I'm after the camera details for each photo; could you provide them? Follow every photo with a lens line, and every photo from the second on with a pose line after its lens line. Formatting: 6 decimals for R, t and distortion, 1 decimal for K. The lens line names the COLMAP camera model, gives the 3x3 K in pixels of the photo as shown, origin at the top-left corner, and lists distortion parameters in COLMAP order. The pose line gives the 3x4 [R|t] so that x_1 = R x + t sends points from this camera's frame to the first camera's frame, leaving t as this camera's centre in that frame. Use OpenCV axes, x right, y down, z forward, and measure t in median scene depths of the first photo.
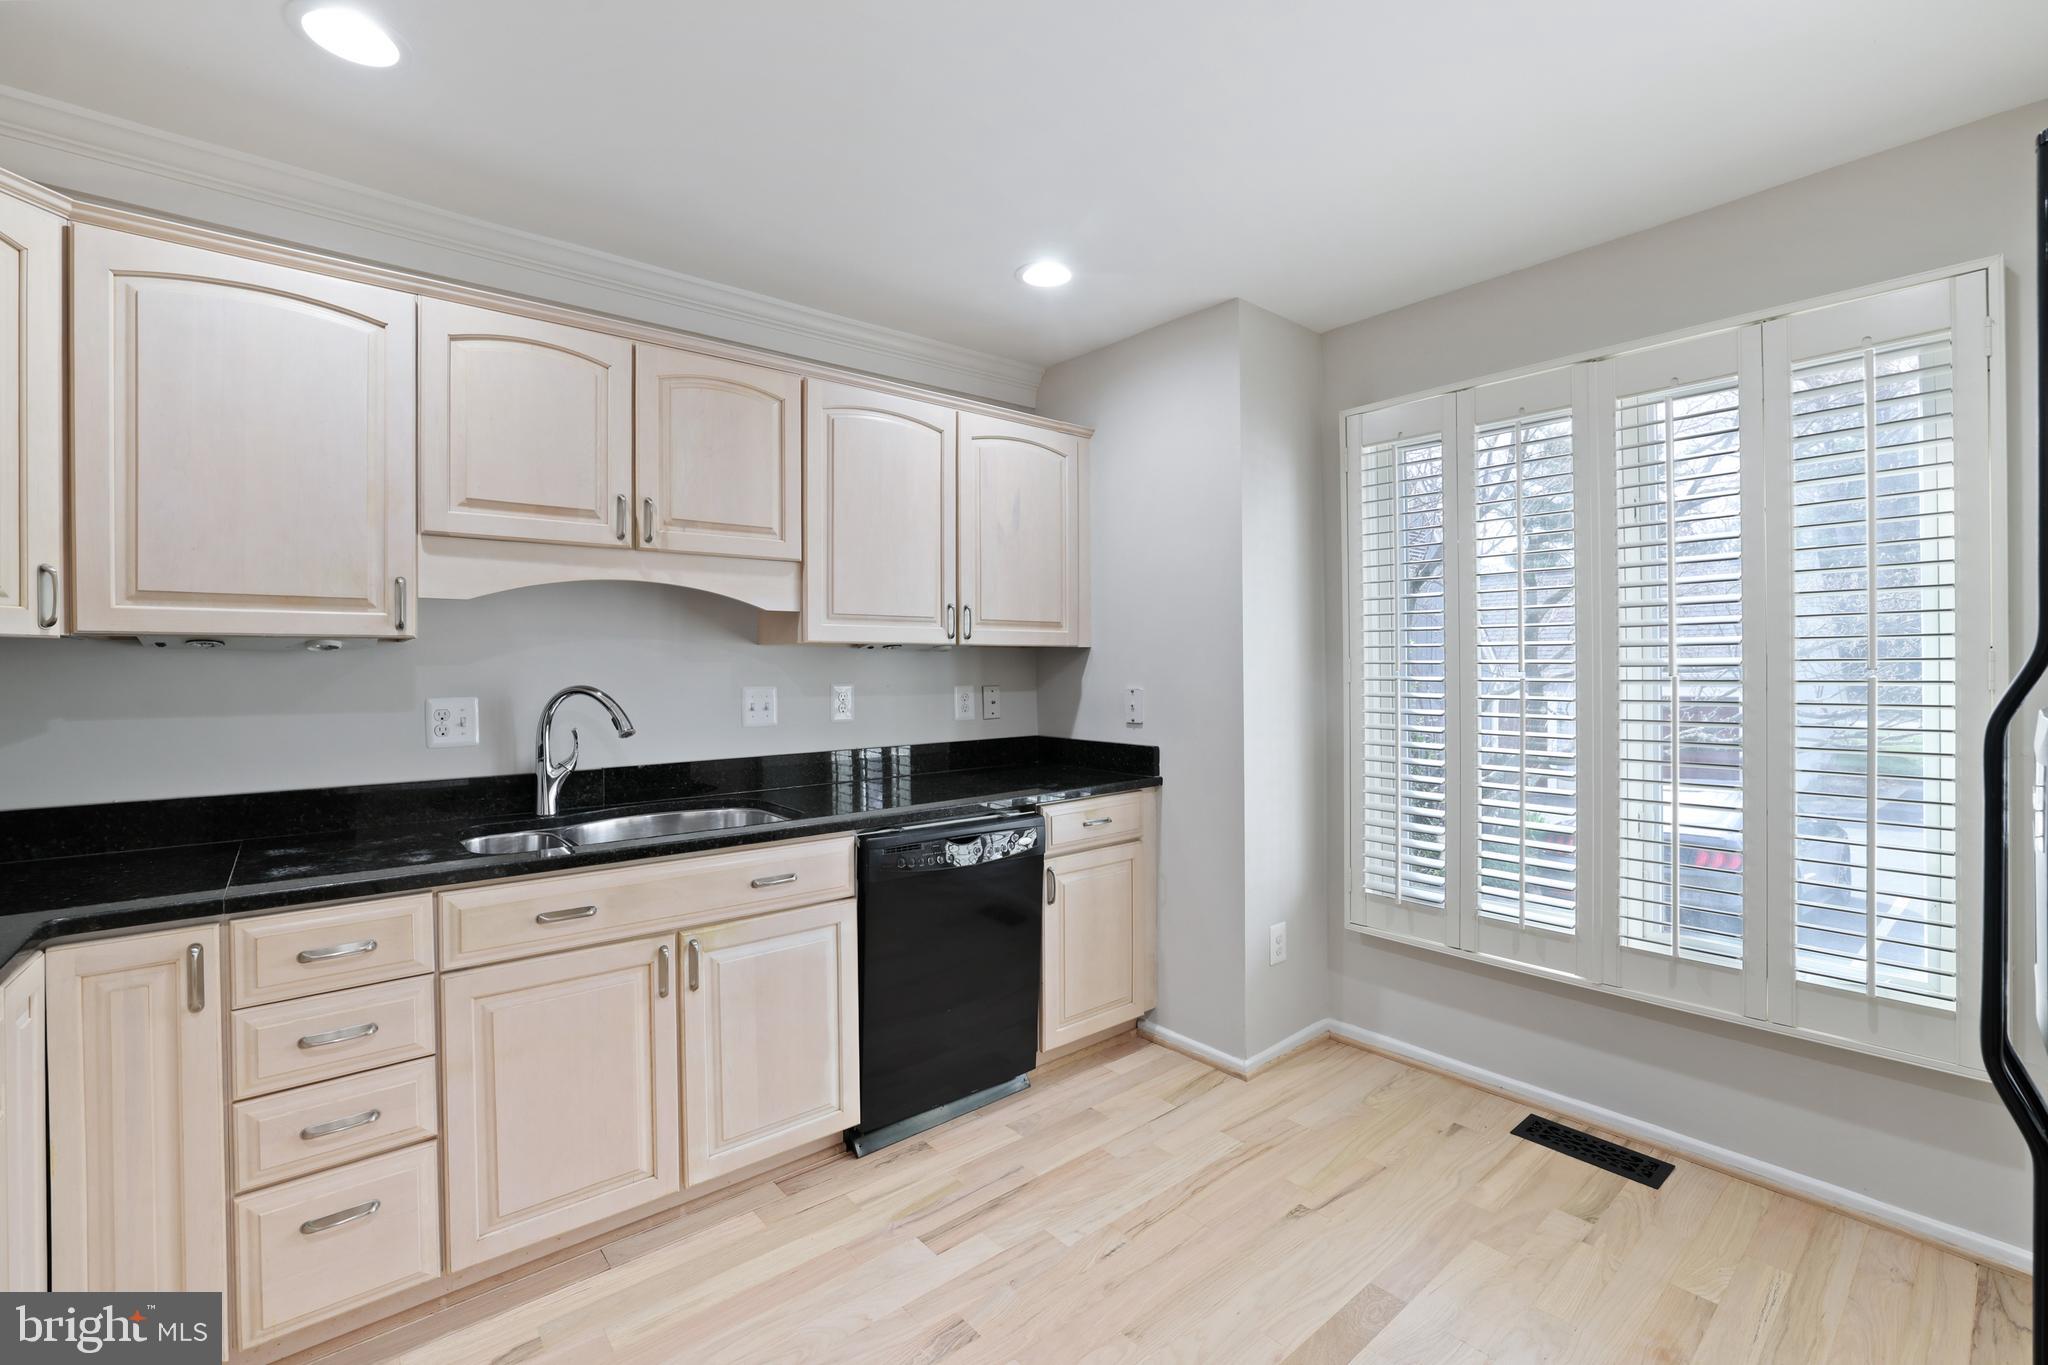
lens RADIAL K [[885.3, 0, 1030.0], [0, 885.3, 665.9], [0, 0, 1]] dist [-0.029655, 0.005388]
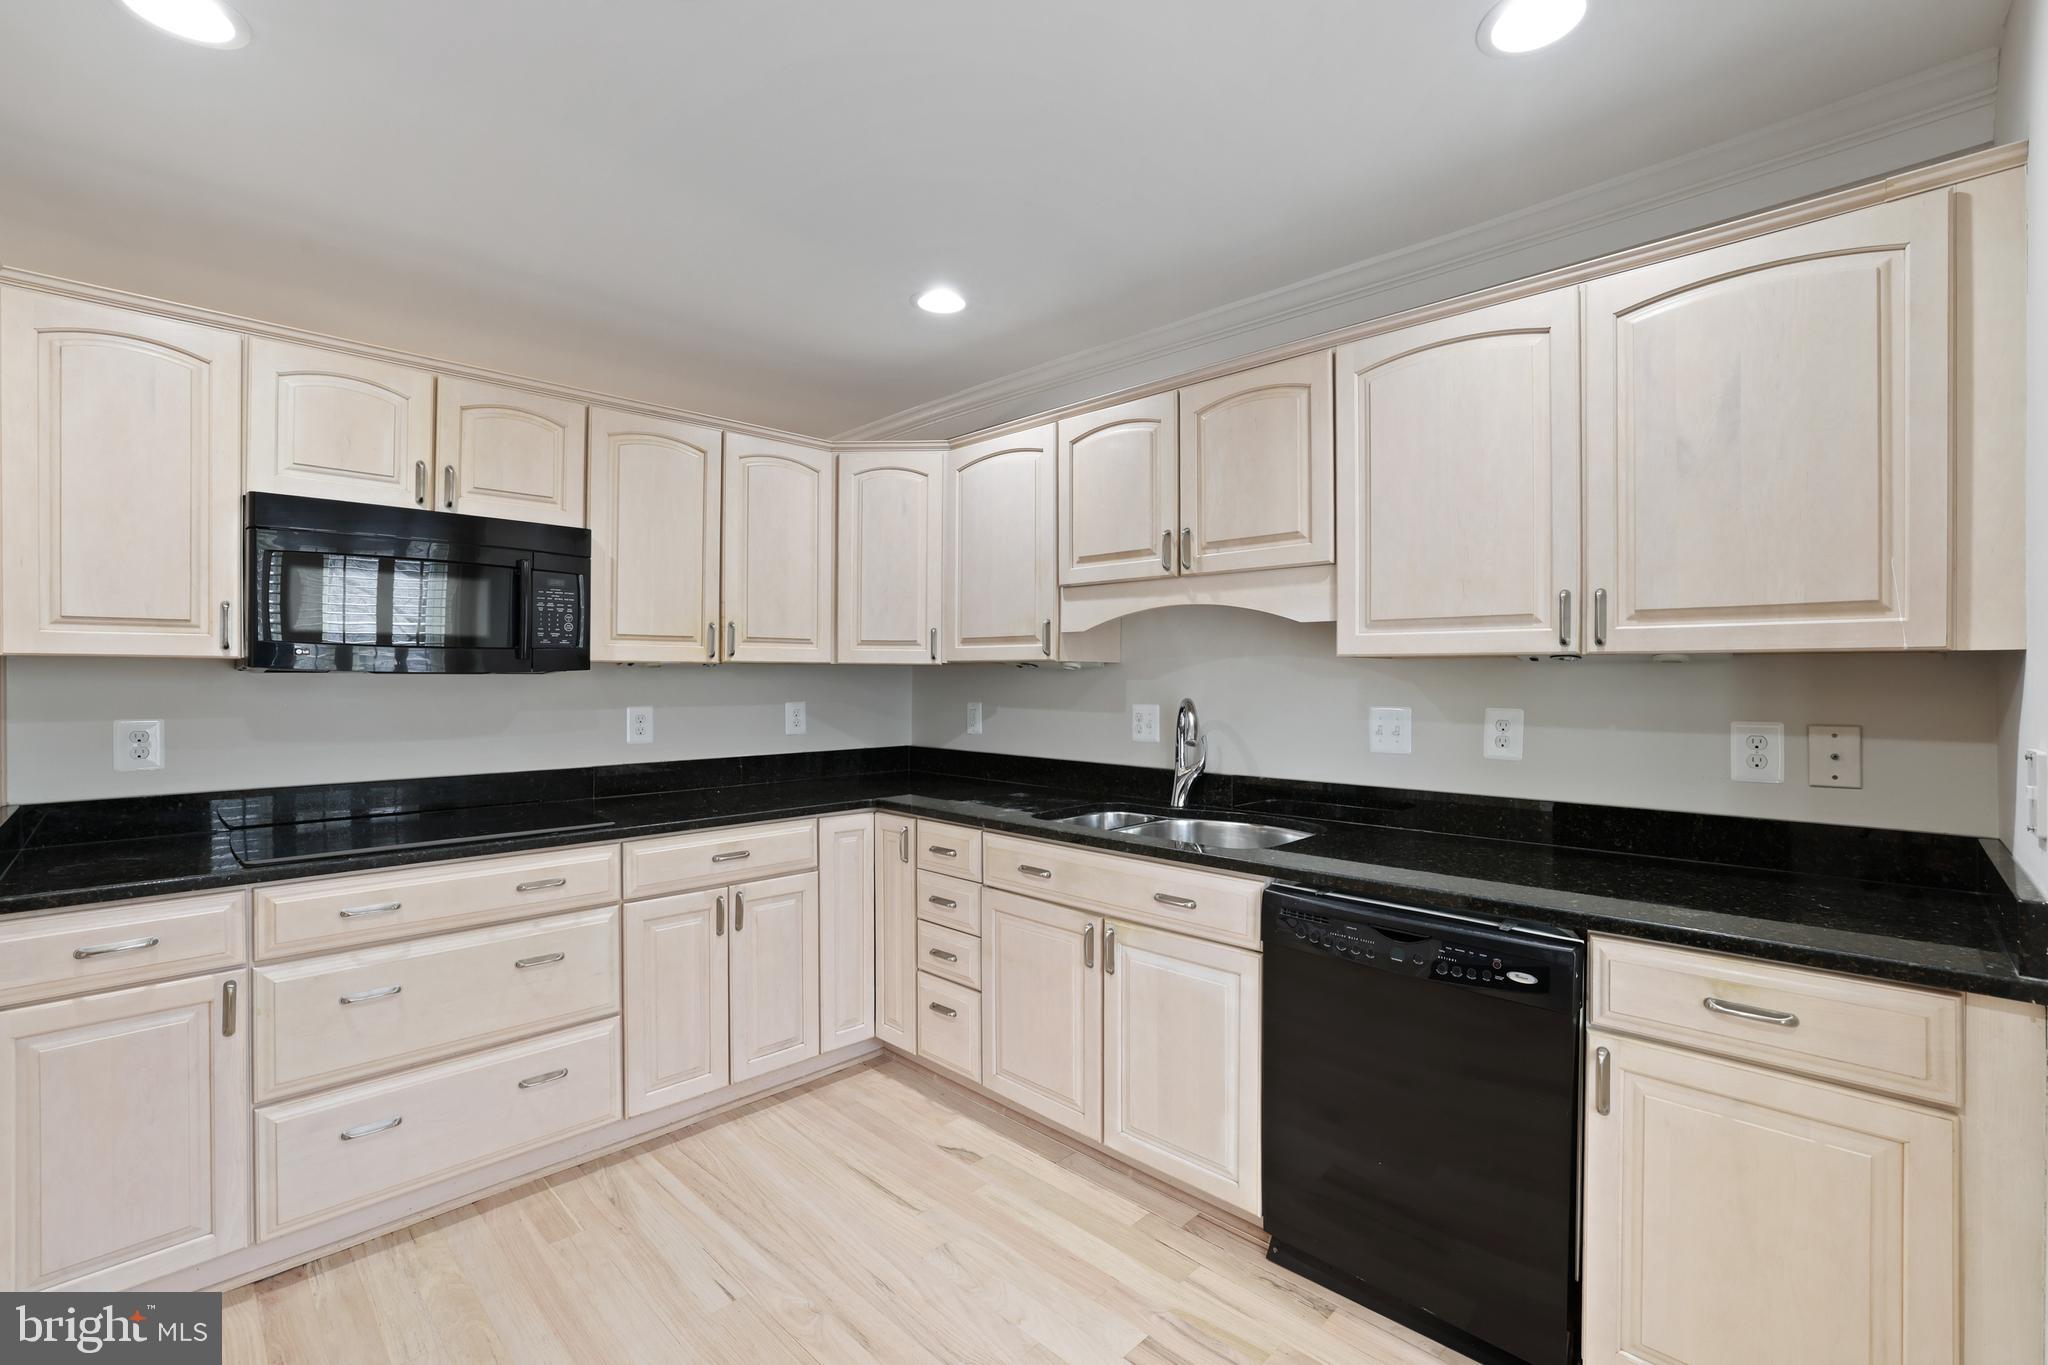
lens RADIAL K [[885.3, 0, 1028.0], [0, 885.3, 681.8], [0, 0, 1]] dist [-0.029655, 0.005388]
pose [[0.097678, 0.012579, -0.995139, 0.647413], [-0.002507, 0.999920, 0.012393, -0.013921], [0.995215, 0.001284, 0.097702, 0.707867]]
